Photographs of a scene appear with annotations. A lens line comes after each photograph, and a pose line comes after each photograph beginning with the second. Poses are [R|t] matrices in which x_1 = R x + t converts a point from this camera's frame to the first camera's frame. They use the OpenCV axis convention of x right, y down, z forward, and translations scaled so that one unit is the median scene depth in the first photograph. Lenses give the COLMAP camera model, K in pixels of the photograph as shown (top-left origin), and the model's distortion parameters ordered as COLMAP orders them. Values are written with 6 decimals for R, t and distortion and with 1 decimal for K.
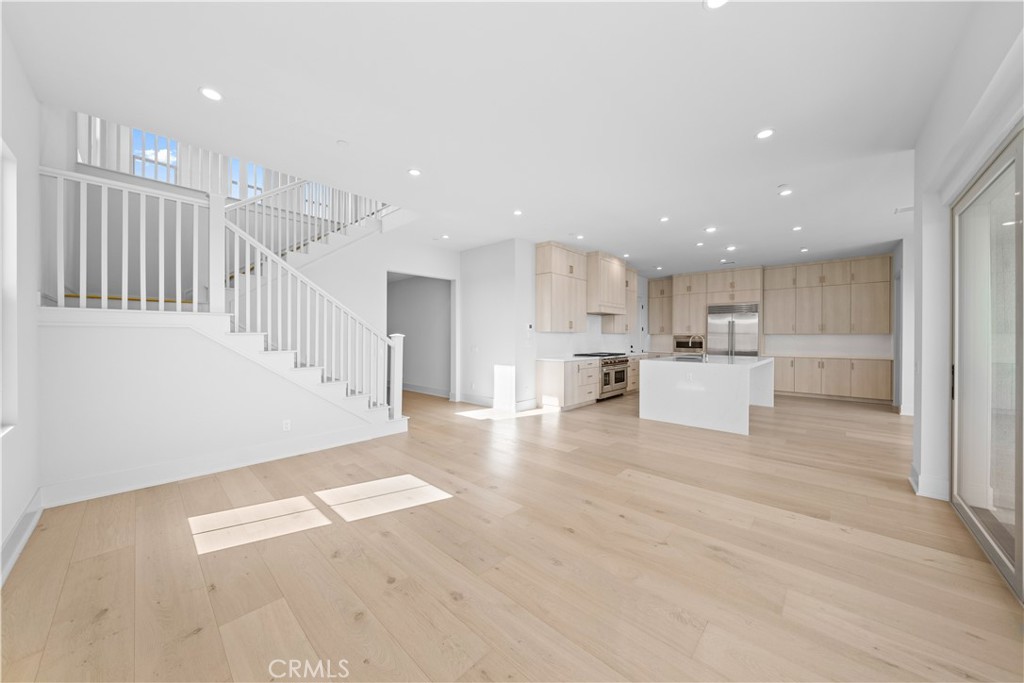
lens RADIAL K [[350.6, 0, 507.0], [0, 350.6, 338.0], [0, 0, 1]] dist [-0.007620, -0.000023]
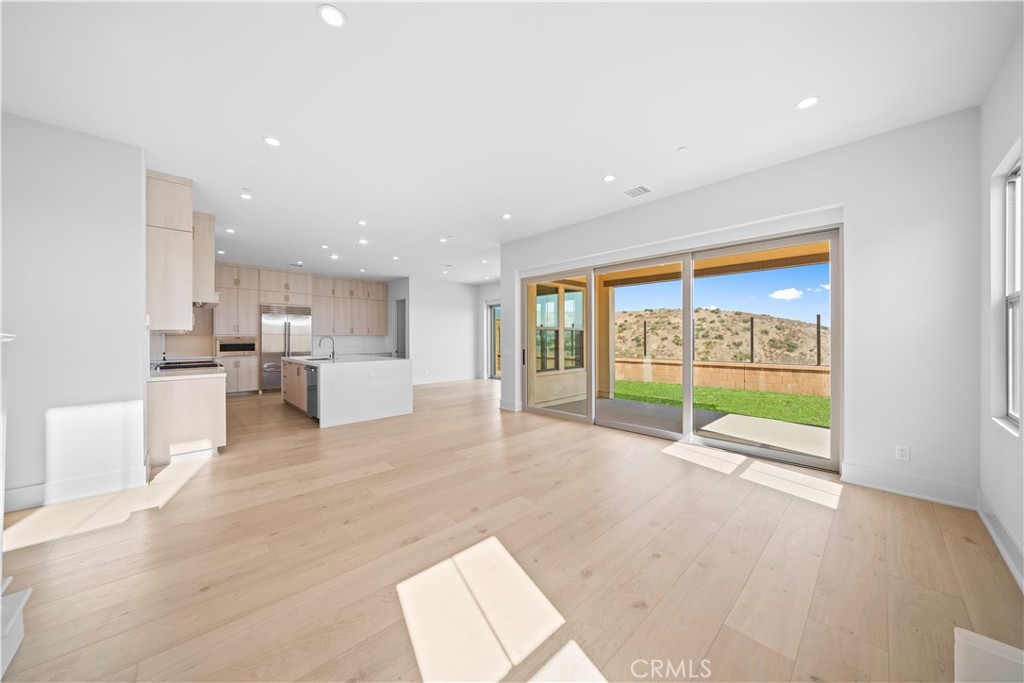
lens RADIAL K [[350.6, 0, 507.0], [0, 350.6, 338.0], [0, 0, 1]] dist [-0.007620, -0.000023]
pose [[0.062085, -0.003338, 0.998065, -0.388438], [0.006658, 0.999974, 0.002931, -0.002357], [-0.998049, 0.006463, 0.062106, 0.369519]]
